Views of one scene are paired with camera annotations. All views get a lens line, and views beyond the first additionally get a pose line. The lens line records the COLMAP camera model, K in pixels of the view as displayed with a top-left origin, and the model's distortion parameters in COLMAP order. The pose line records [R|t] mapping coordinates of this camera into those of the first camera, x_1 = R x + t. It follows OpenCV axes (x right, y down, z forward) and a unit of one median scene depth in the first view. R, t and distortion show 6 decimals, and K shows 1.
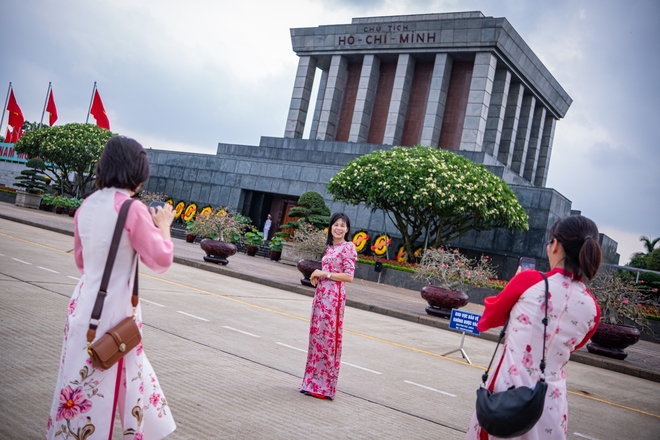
lens RADIAL K [[656.1, 0, 330.0], [0, 656.1, 220.0], [0, 0, 1]] dist [-0.108628, 0.143475]
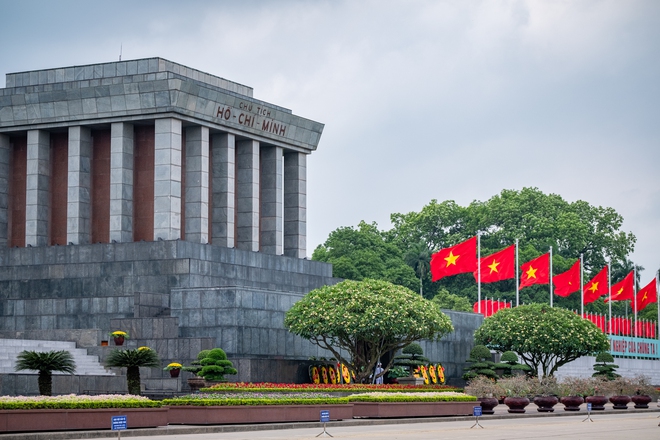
lens RADIAL K [[1583.8, 0, 330.0], [0, 1583.8, 220.0], [0, 0, 1]] dist [-0.056928, -0.321682]
pose [[-0.113978, -0.086004, 0.989754, -1.968356], [-0.078542, 0.993908, 0.077320, -0.322128], [-0.990374, -0.068925, -0.120039, 1.153306]]
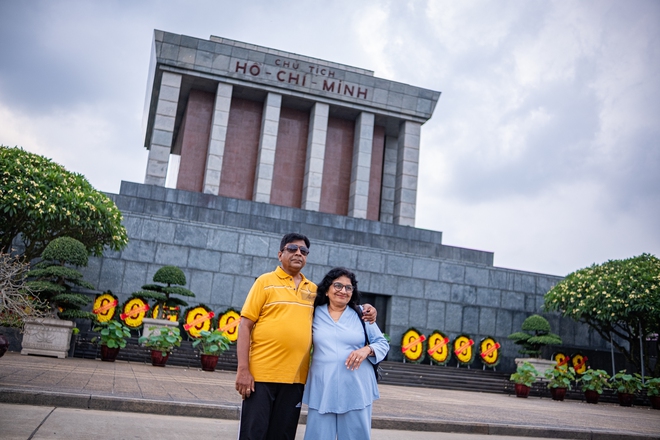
lens RADIAL K [[656.1, 0, 330.0], [0, 656.1, 220.0], [0, 0, 1]] dist [-0.108628, 0.143475]
pose [[0.626090, 0.037652, 0.778841, -0.537039], [-0.015728, 0.999240, -0.035664, -0.074674], [-0.779592, 0.010079, 0.626206, 0.467084]]
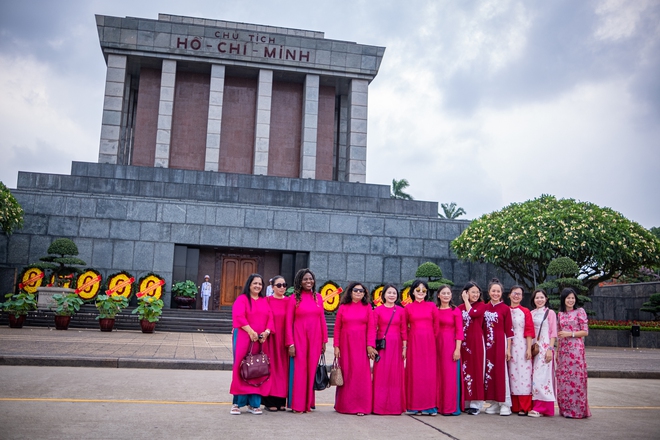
lens RADIAL K [[656.1, 0, 330.0], [0, 656.1, 220.0], [0, 0, 1]] dist [-0.108628, 0.143475]
pose [[0.691888, -0.056418, 0.719797, -0.467249], [0.056597, 0.998113, 0.023830, -0.071738], [-0.719783, 0.024251, 0.693776, 0.342988]]
